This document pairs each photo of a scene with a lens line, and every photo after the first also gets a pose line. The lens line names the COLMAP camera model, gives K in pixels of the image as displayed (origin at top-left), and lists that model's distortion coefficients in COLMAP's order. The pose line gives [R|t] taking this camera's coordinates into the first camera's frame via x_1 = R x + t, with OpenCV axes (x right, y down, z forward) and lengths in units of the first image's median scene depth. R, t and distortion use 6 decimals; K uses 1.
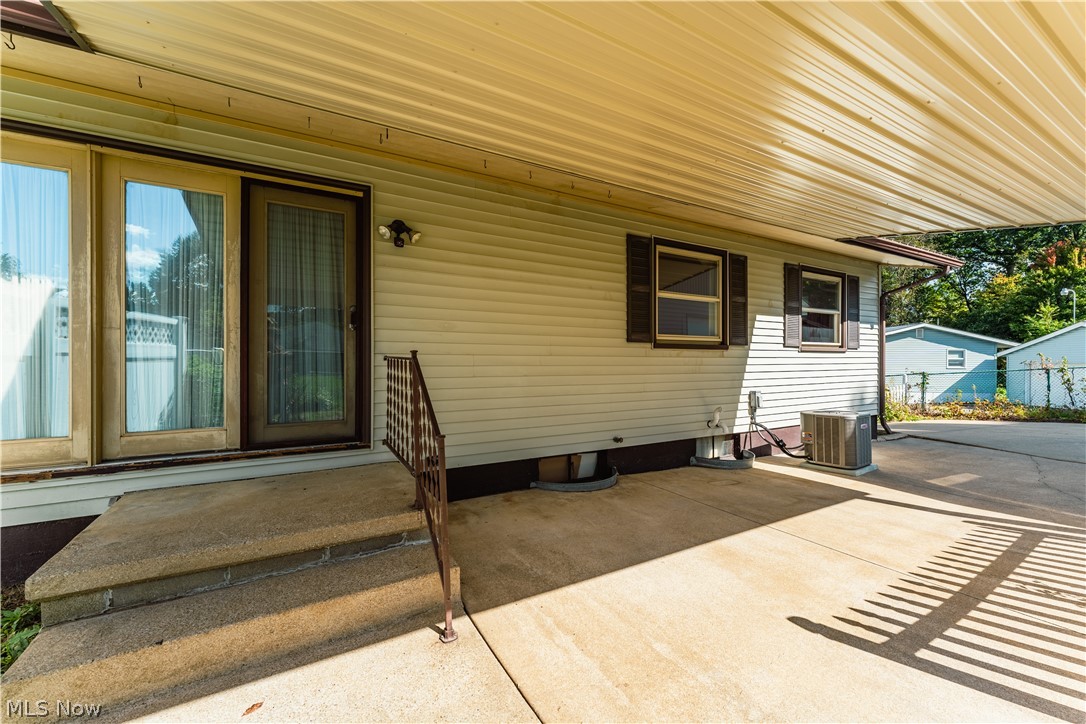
lens RADIAL K [[436.8, 0, 543.0], [0, 436.8, 362.0], [0, 0, 1]] dist [0.001713, -0.000146]
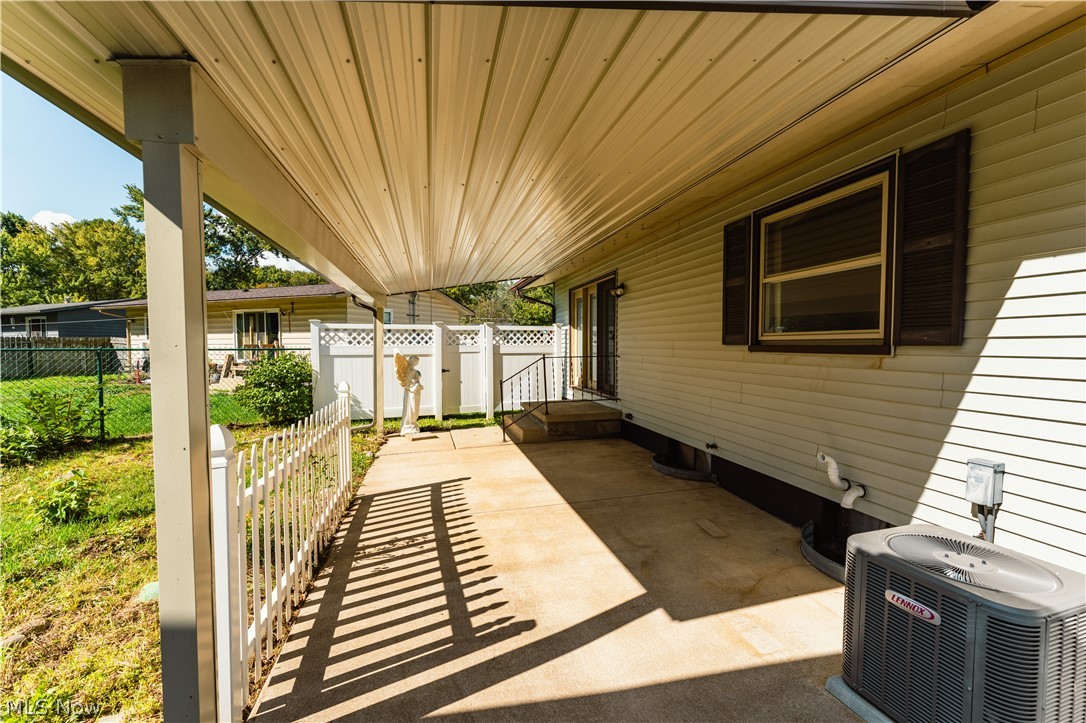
lens RADIAL K [[436.8, 0, 543.0], [0, 436.8, 361.5], [0, 0, 1]] dist [0.001713, -0.000146]
pose [[-0.263050, 0.037198, -0.964065, 1.132069], [-0.003723, 0.999210, 0.039570, -0.043904], [0.964775, 0.013998, -0.262703, 0.843115]]
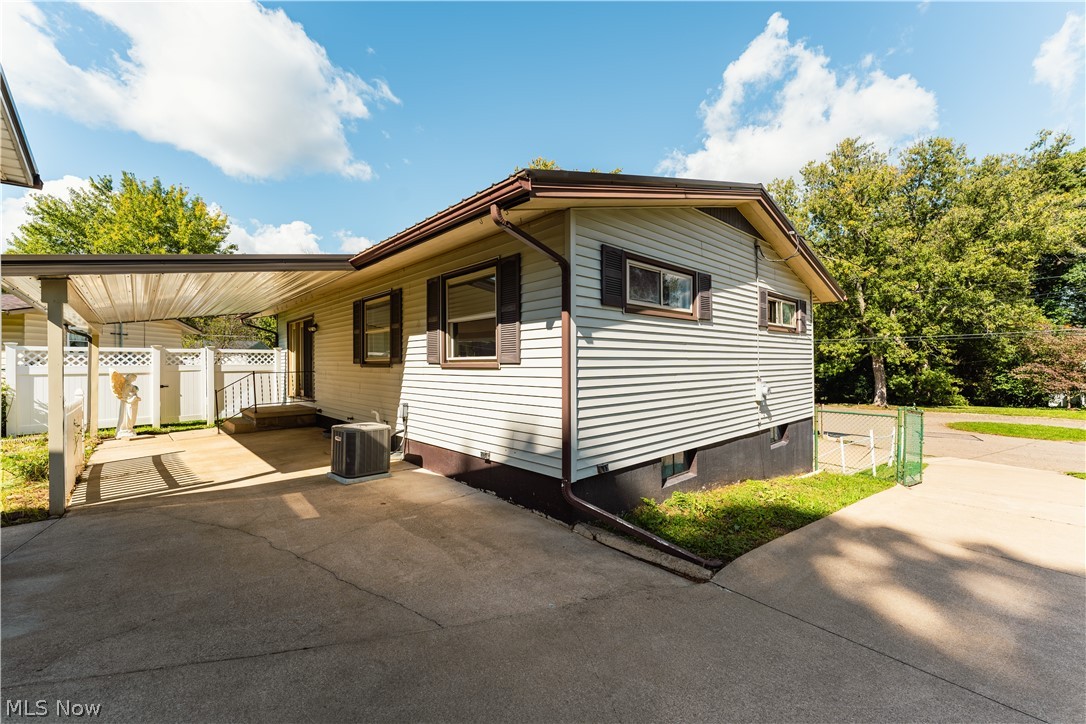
lens RADIAL K [[436.8, 0, 543.0], [0, 436.8, 362.0], [0, 0, 1]] dist [0.001713, -0.000146]
pose [[0.227311, -0.004735, -0.973811, 1.967812], [0.000642, 0.999989, -0.004712, -0.042403], [0.973822, 0.000446, 0.227311, 1.280108]]
